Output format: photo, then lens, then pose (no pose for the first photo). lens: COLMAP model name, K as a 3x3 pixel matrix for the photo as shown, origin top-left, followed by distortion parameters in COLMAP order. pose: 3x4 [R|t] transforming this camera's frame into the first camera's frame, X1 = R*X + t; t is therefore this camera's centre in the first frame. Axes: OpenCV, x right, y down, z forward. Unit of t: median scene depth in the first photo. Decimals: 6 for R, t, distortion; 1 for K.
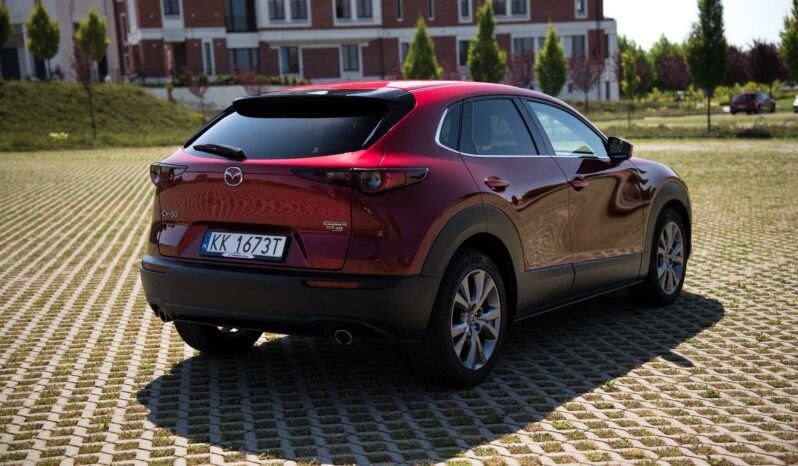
lens RADIAL K [[1145.6, 0, 403.2], [0, 1145.6, 231.2], [0, 0, 1]] dist [0.287090, 0.000000]
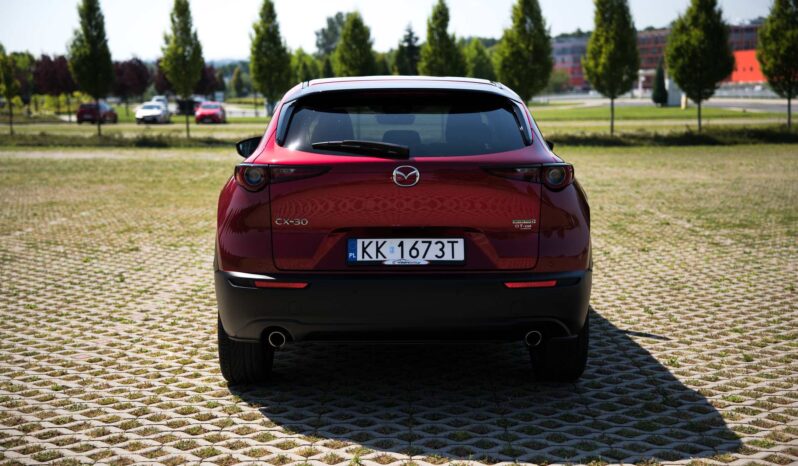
lens RADIAL K [[1145.6, 0, 400.2], [0, 1145.6, 228.4], [0, 0, 1]] dist [0.287090, 0.000000]
pose [[0.819899, -0.043999, 0.570815, -0.657152], [0.050553, 0.998712, 0.004370, -0.009893], [-0.570272, 0.025273, 0.821067, 0.247591]]
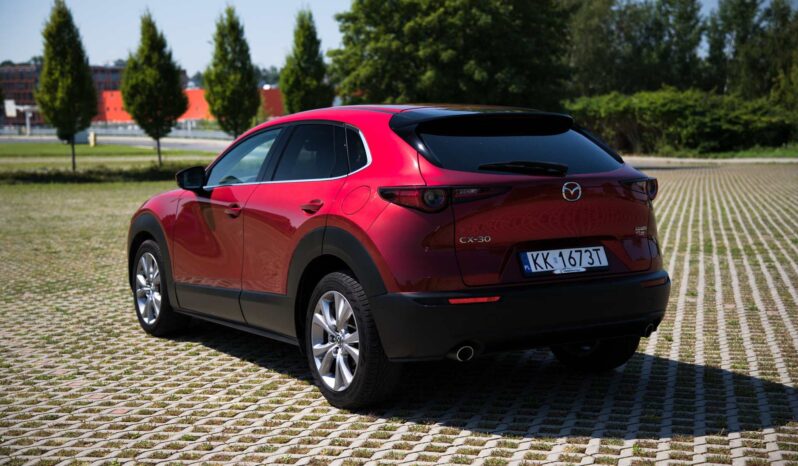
lens RADIAL K [[1145.6, 0, 399.6], [0, 1145.6, 234.1], [0, 0, 1]] dist [0.287090, 0.000000]
pose [[0.403659, -0.061658, 0.912829, -1.099340], [0.106264, 0.994134, 0.020159, -0.045584], [-0.908717, 0.088864, 0.407843, 0.711372]]
